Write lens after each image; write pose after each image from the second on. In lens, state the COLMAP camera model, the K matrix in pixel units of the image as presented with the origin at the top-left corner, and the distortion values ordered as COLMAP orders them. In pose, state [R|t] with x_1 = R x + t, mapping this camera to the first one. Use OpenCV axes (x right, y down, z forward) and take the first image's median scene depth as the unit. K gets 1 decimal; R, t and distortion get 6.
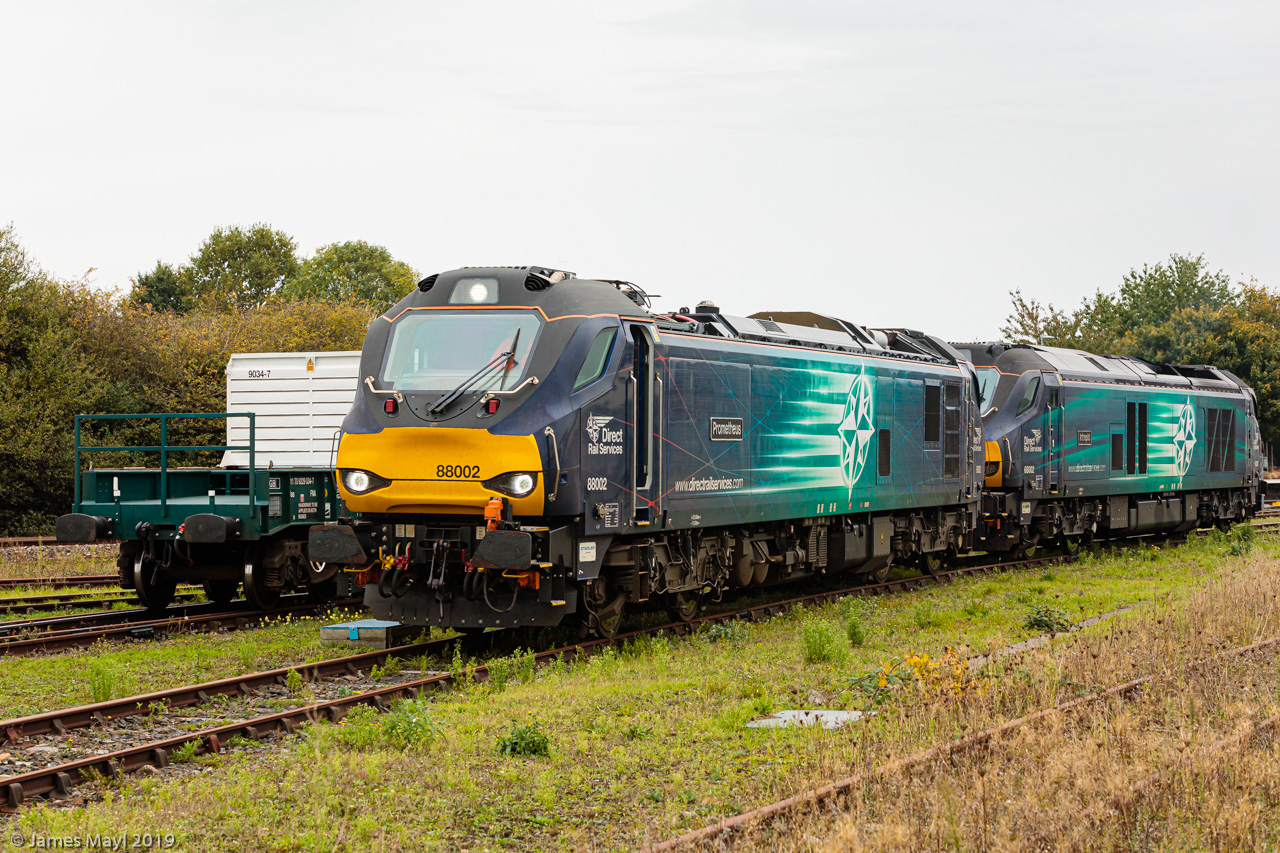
lens RADIAL K [[2697.5, 0, 596.6], [0, 2697.5, 439.3], [0, 0, 1]] dist [0.170031, 0.000000]
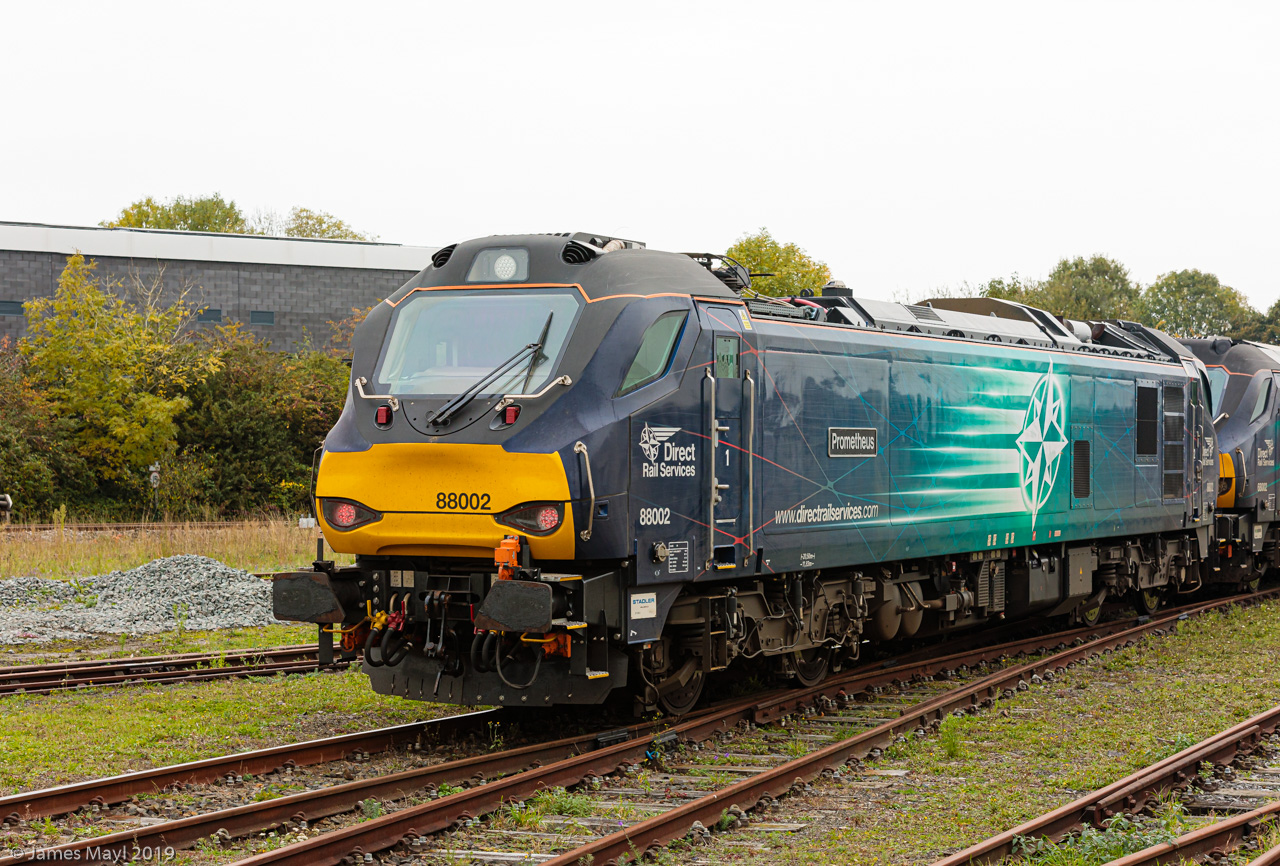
lens RADIAL K [[2697.5, 0, 633.5], [0, 2697.5, 430.9], [0, 0, 1]] dist [0.170031, 0.000000]
pose [[0.996236, -0.005629, -0.086503, 0.057468], [0.005044, 0.999963, -0.006987, -0.002140], [0.086539, 0.006525, 0.996227, 0.232829]]
